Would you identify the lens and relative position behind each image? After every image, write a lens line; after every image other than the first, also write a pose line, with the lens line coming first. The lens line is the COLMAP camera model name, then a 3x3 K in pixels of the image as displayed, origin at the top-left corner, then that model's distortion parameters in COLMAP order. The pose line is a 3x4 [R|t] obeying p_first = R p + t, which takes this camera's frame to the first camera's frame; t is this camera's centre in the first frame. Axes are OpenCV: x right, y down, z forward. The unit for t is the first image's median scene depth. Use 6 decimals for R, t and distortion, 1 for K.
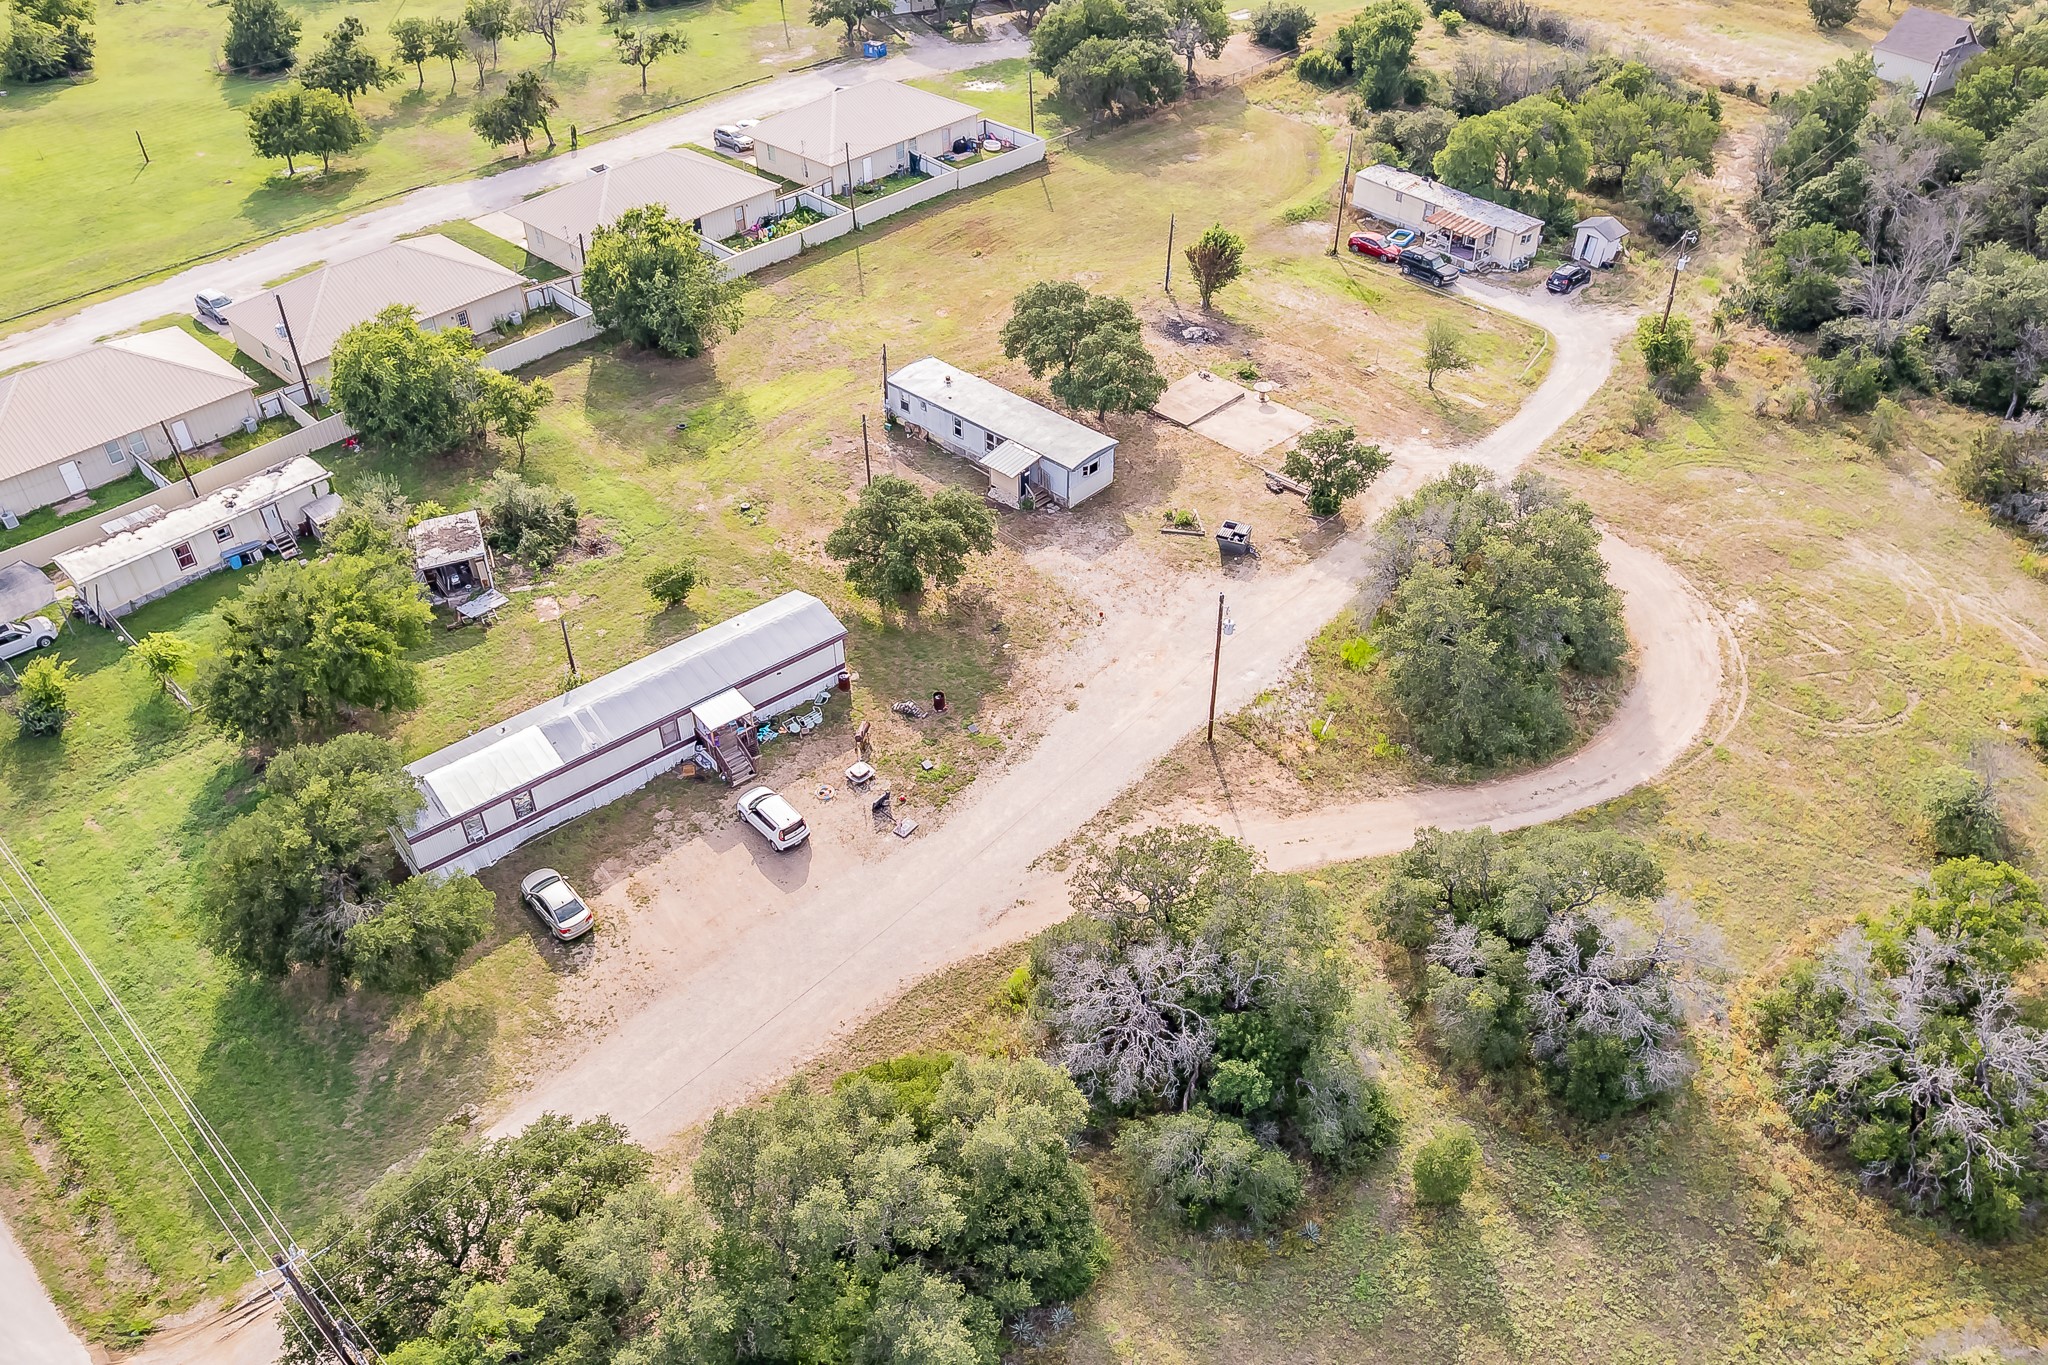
lens RADIAL K [[1552.1, 0, 1034.5], [0, 1552.1, 692.6], [0, 0, 1]] dist [-0.065525, 0.053781]
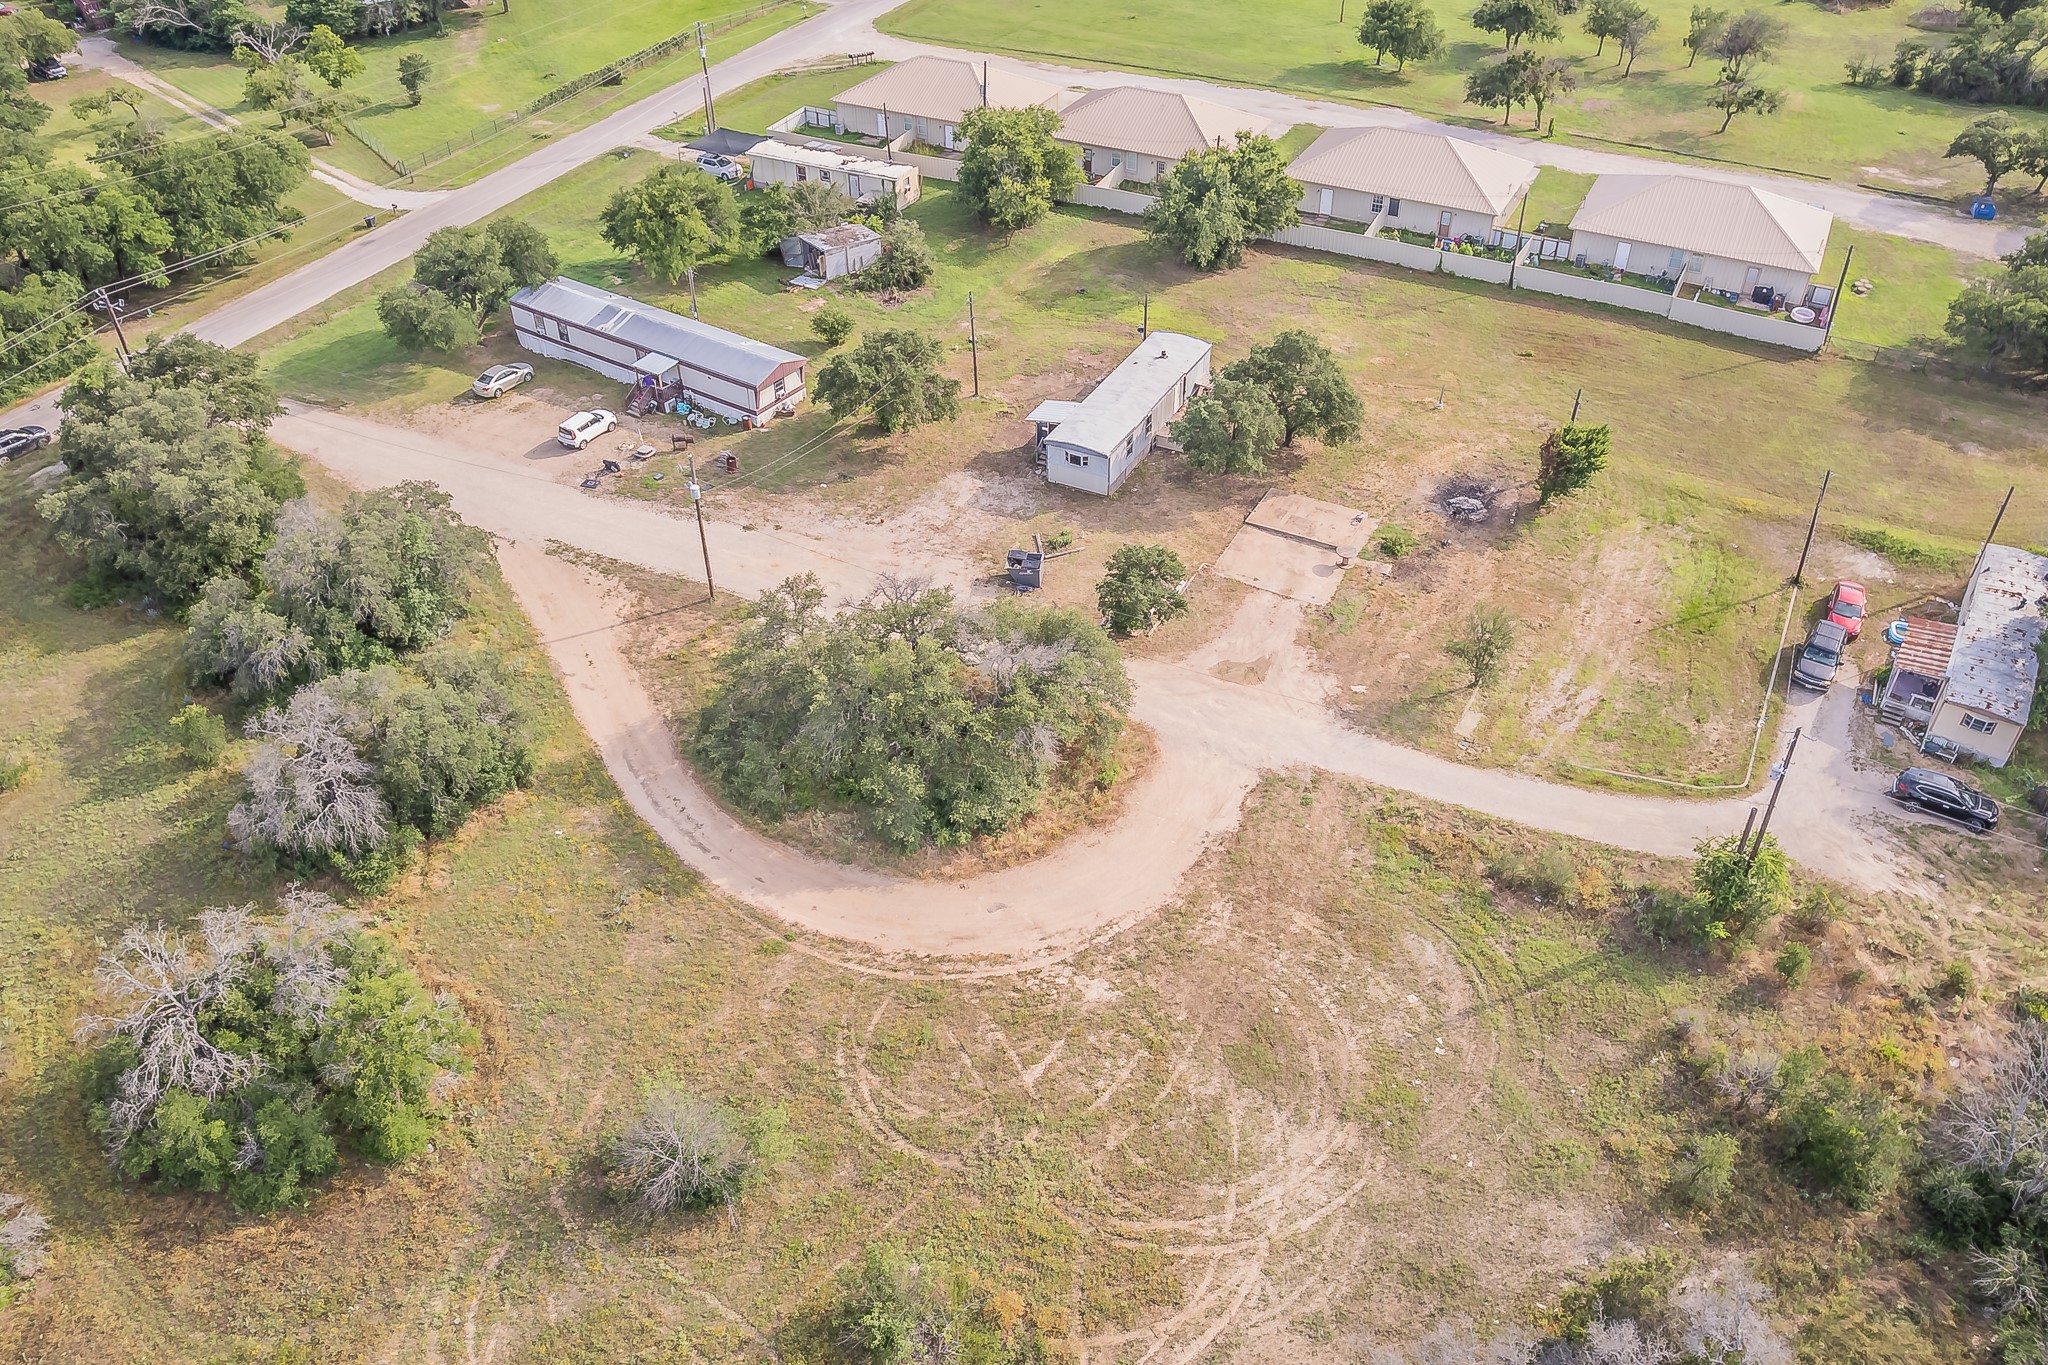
lens RADIAL K [[1552.1, 0, 1034.5], [0, 1552.1, 692.6], [0, 0, 1]] dist [-0.065525, 0.053781]
pose [[0.275389, 0.608176, -0.744502, 0.859000], [-0.610852, 0.708706, 0.352982, -0.373236], [0.742308, 0.357573, 0.566675, 0.472653]]
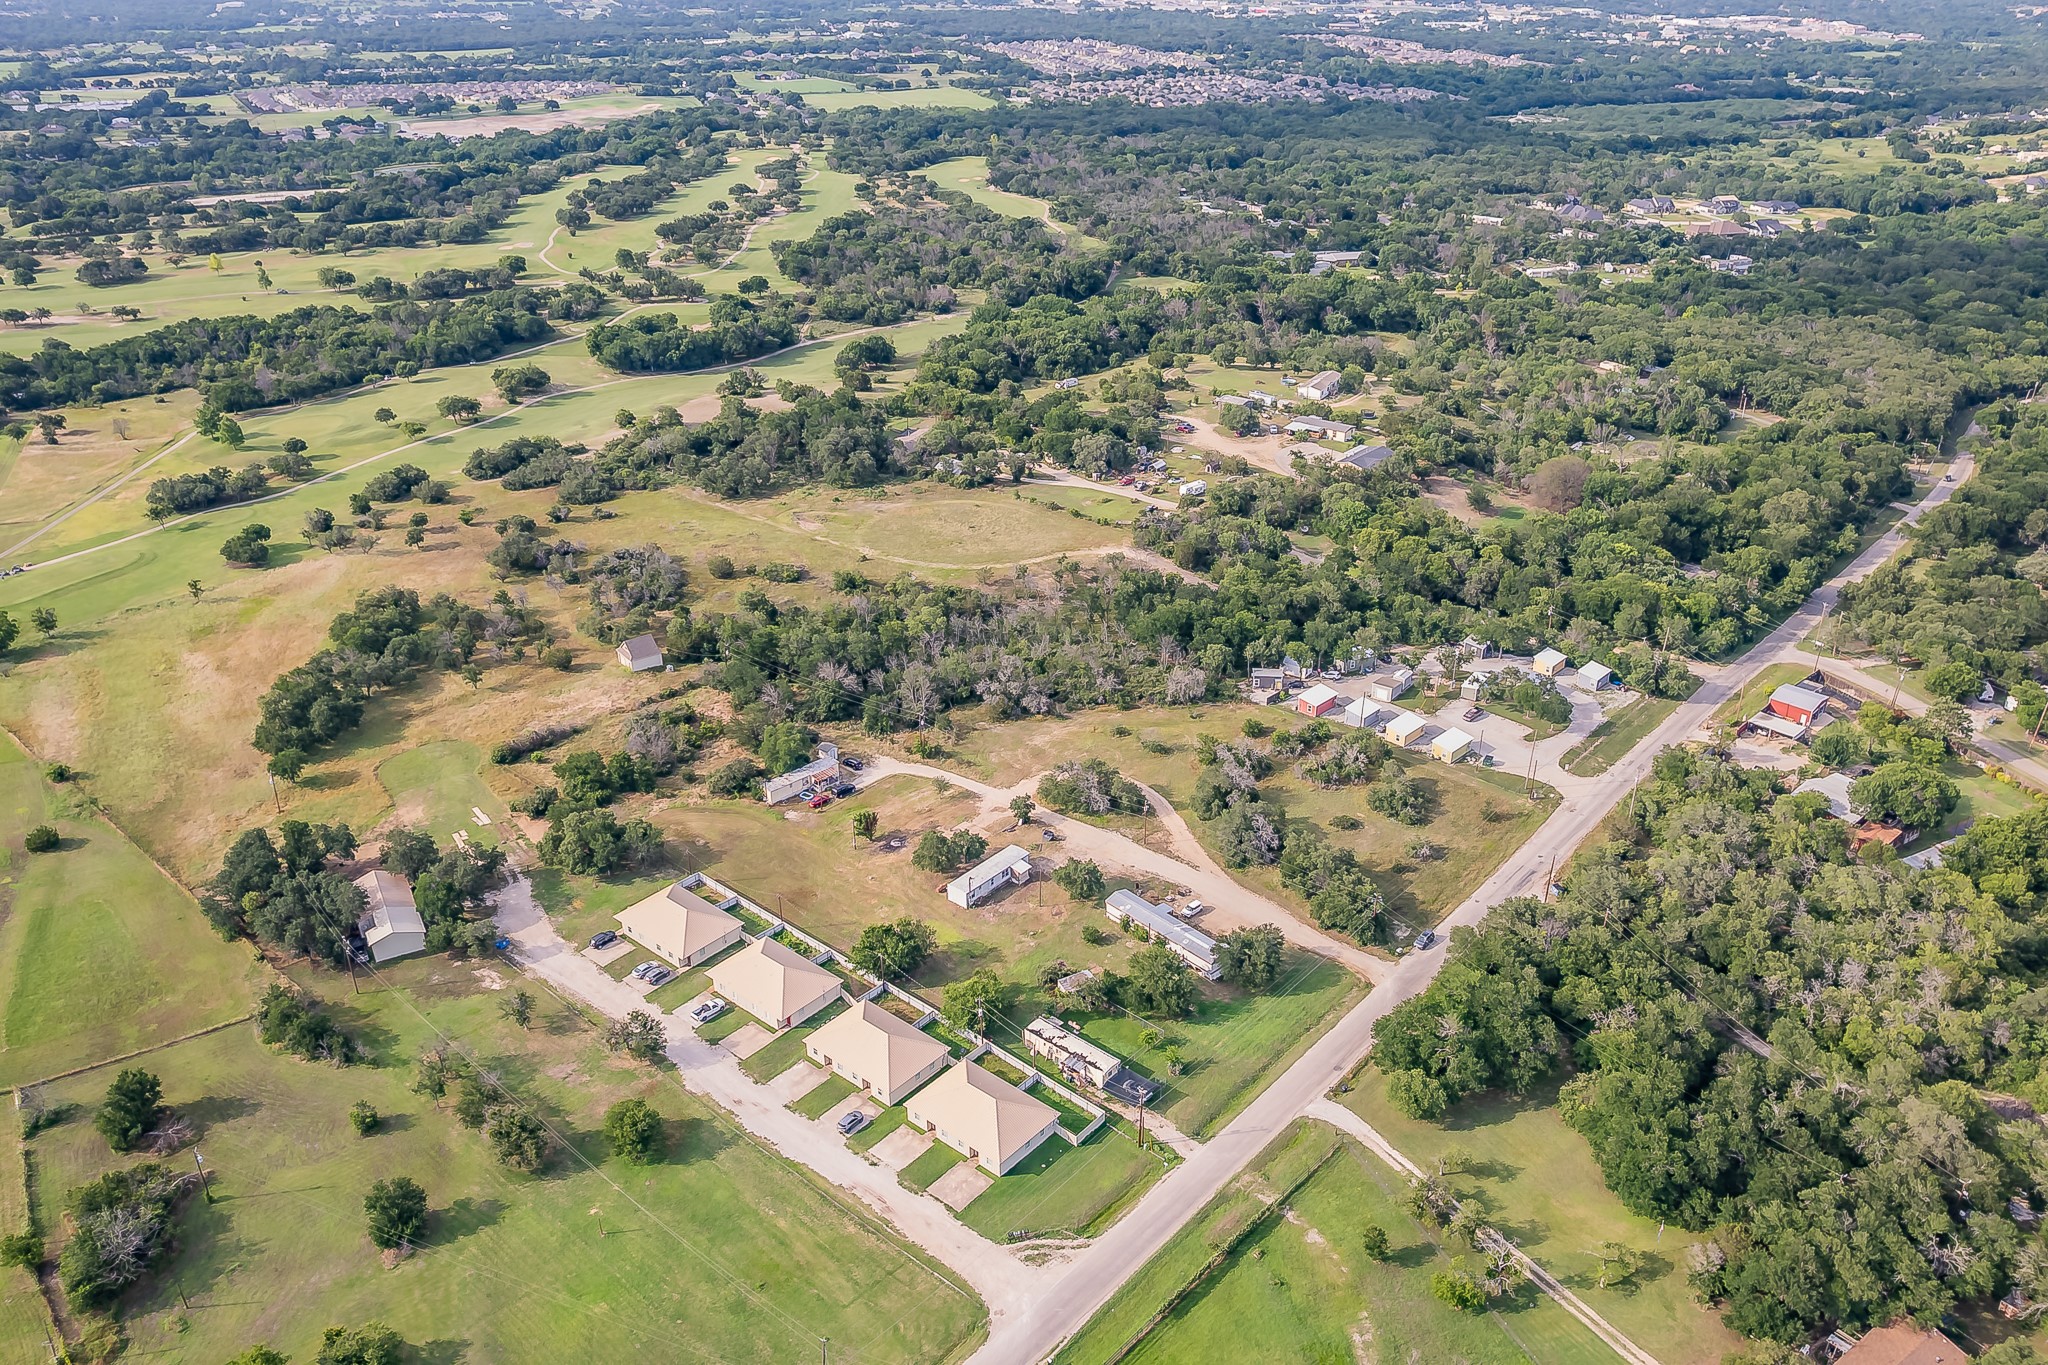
lens RADIAL K [[1552.1, 0, 1034.5], [0, 1552.1, 692.6], [0, 0, 1]] dist [-0.065525, 0.053781]
pose [[-0.046001, -0.446713, 0.893494, -2.424386], [0.641697, 0.672275, 0.369149, -1.404200], [-0.765578, 0.590333, 0.255729, 0.058609]]
